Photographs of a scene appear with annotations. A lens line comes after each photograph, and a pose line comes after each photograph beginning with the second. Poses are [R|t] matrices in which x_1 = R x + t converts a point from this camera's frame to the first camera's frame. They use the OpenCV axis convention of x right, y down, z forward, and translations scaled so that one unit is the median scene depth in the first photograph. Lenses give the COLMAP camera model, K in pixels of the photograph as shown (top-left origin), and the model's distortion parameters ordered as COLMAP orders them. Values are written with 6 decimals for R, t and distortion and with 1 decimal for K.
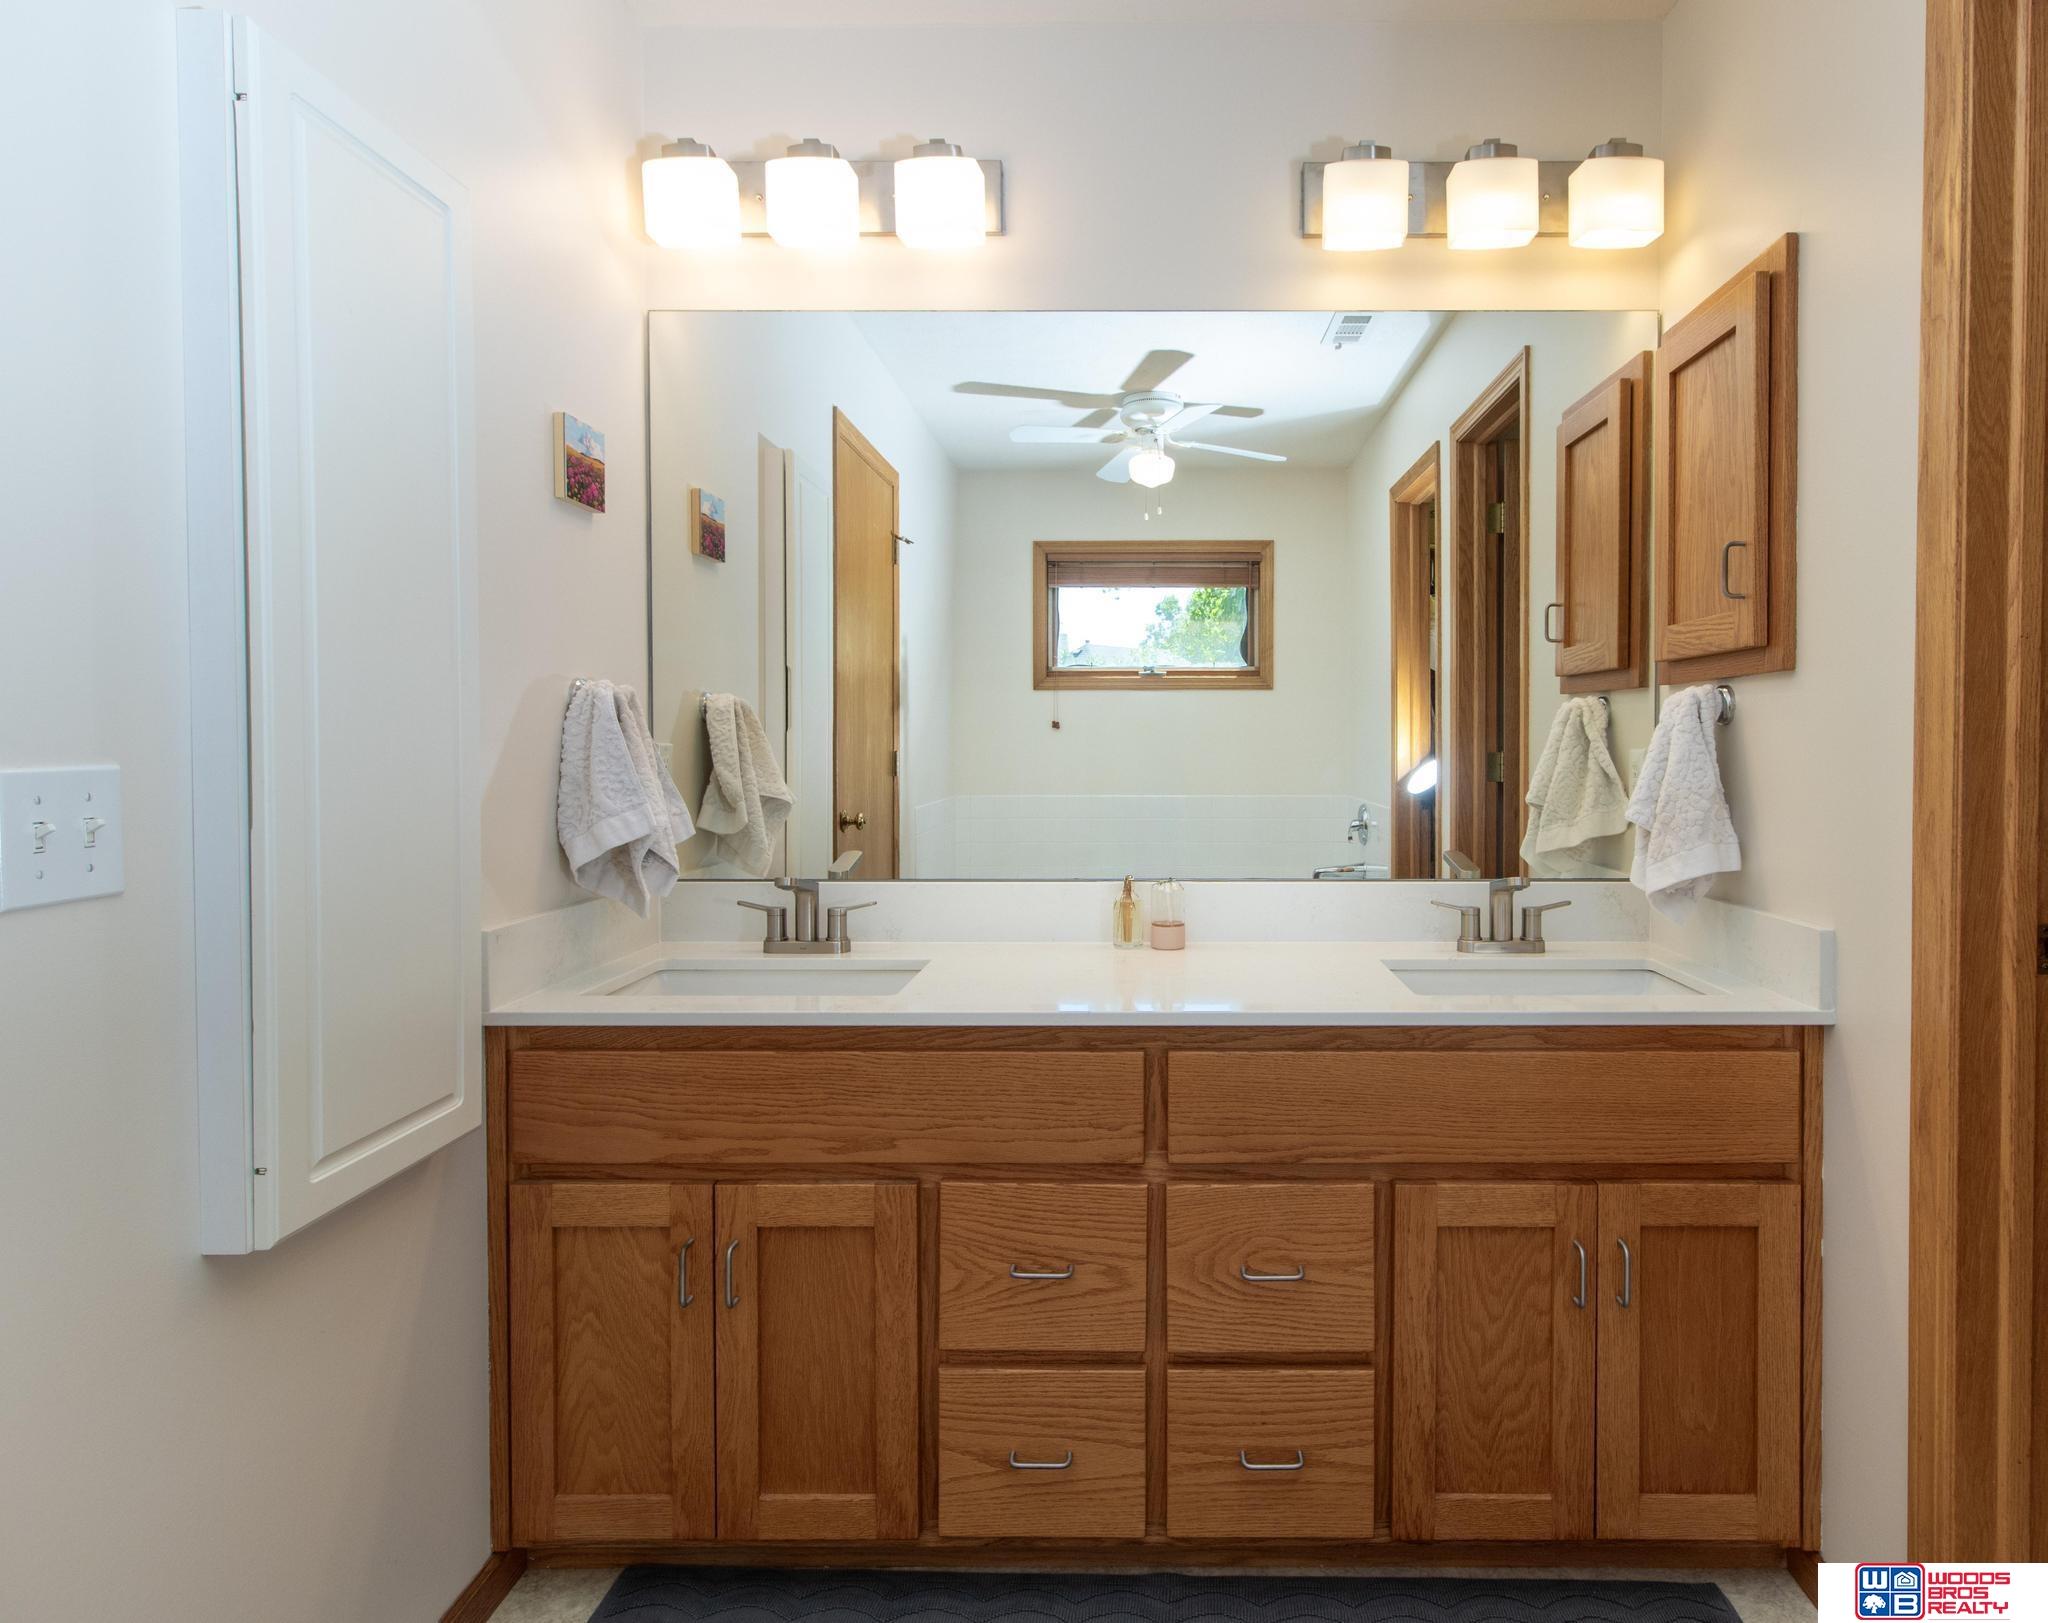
lens RADIAL K [[1162.7, 0, 1023.1], [0, 1162.7, 759.4], [0, 0, 1]] dist [0.001630, 0.000490]
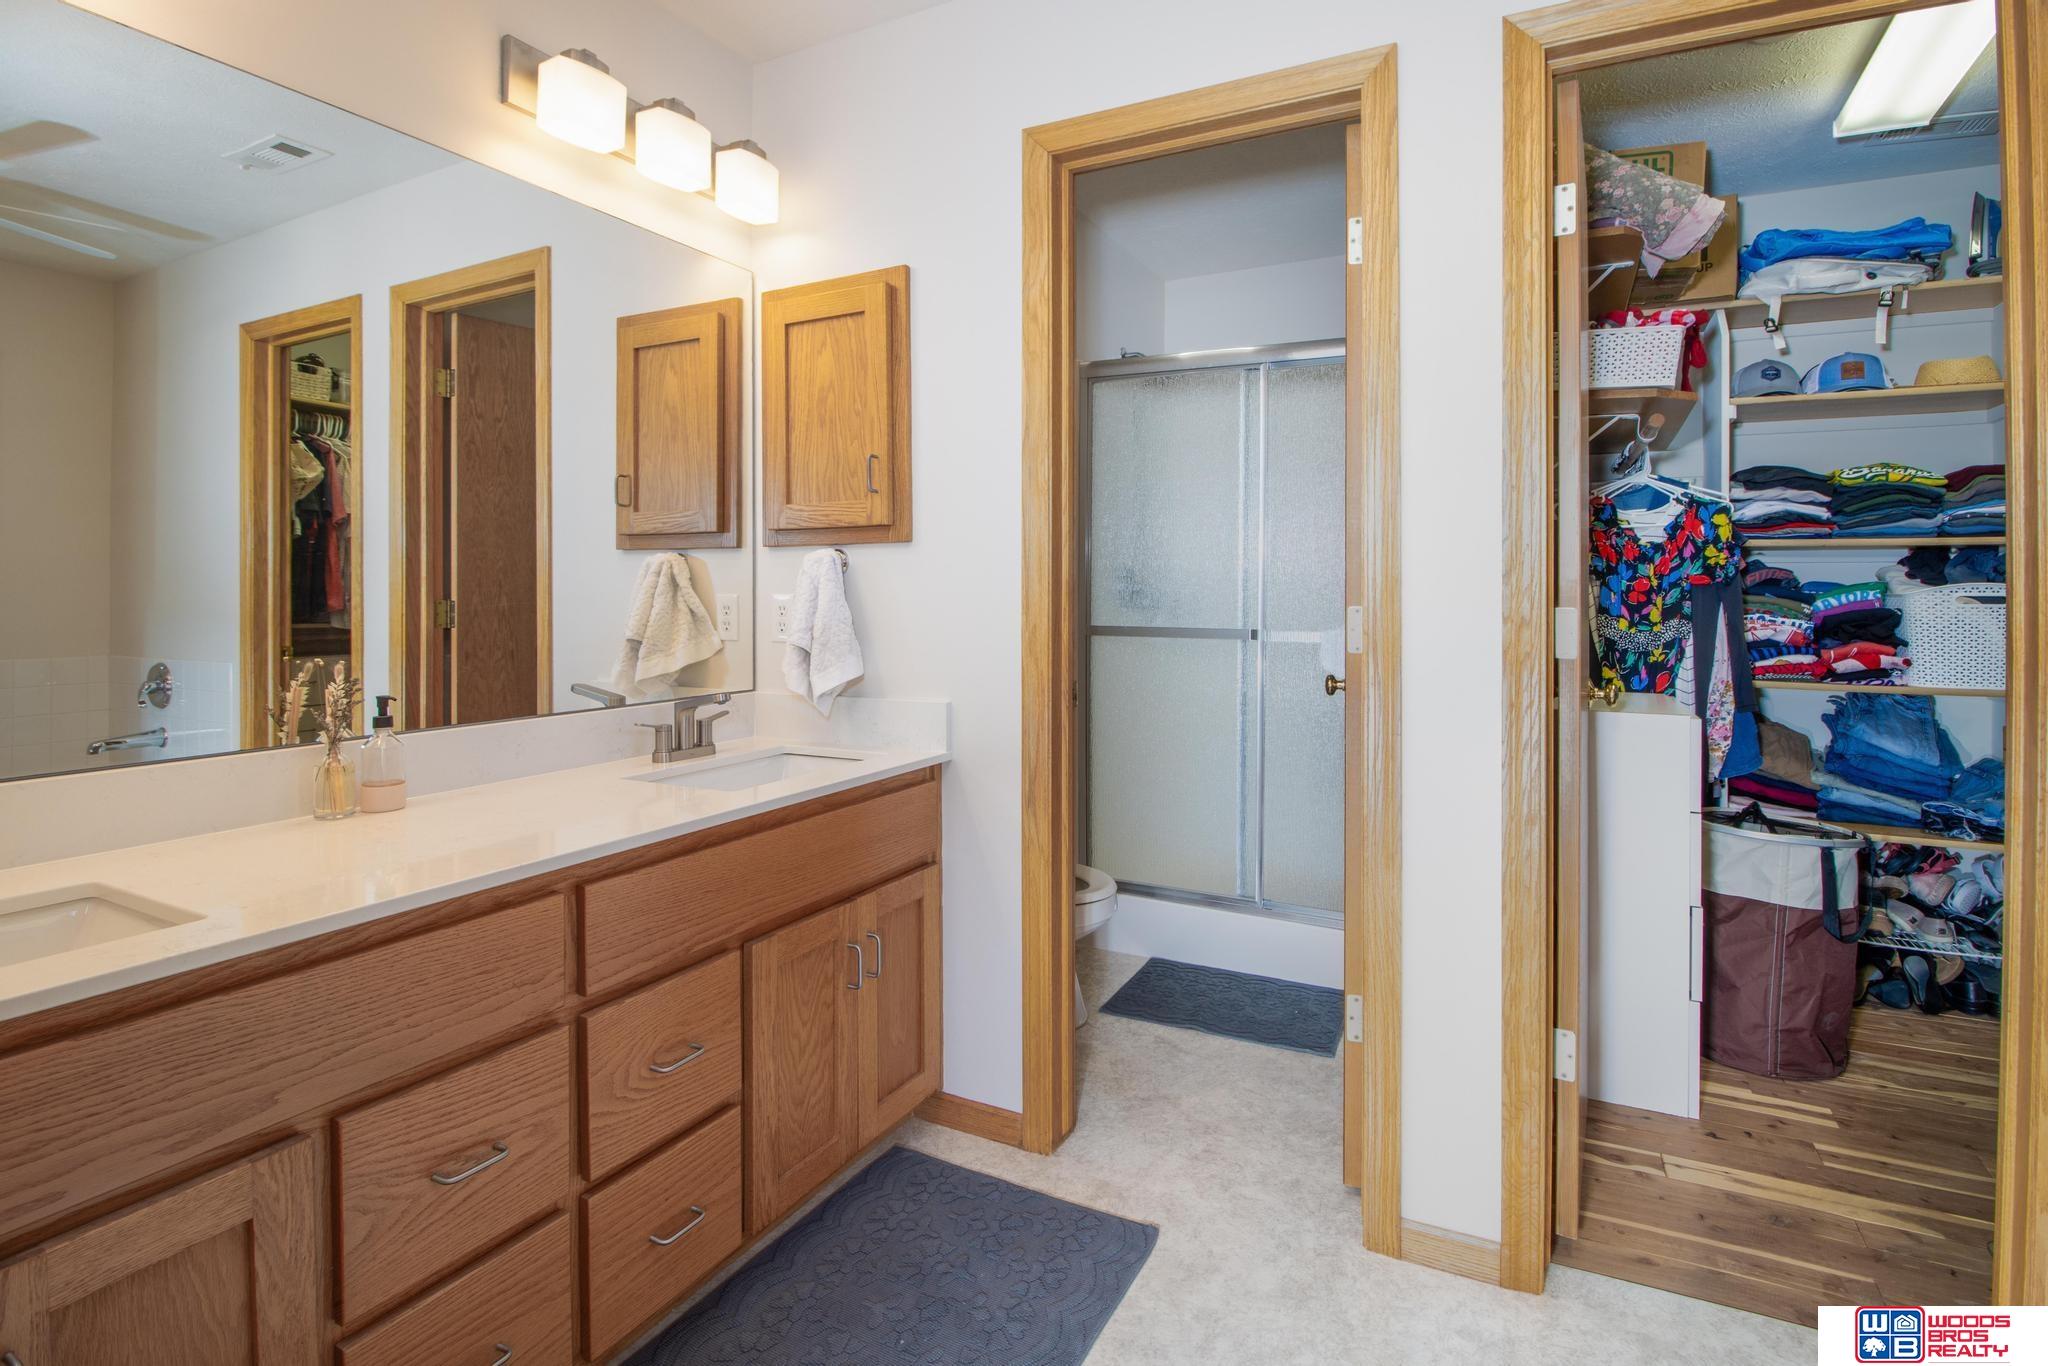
lens RADIAL K [[1019.5, 0, 1028.4], [0, 1019.5, 593.3], [0, 0, 1]] dist [-0.001132, -0.016937]
pose [[0.431219, 0.003046, 0.902242, -0.492196], [0.013500, 0.999861, -0.009827, 0.008369], [-0.902146, 0.016418, 0.431118, 0.252374]]
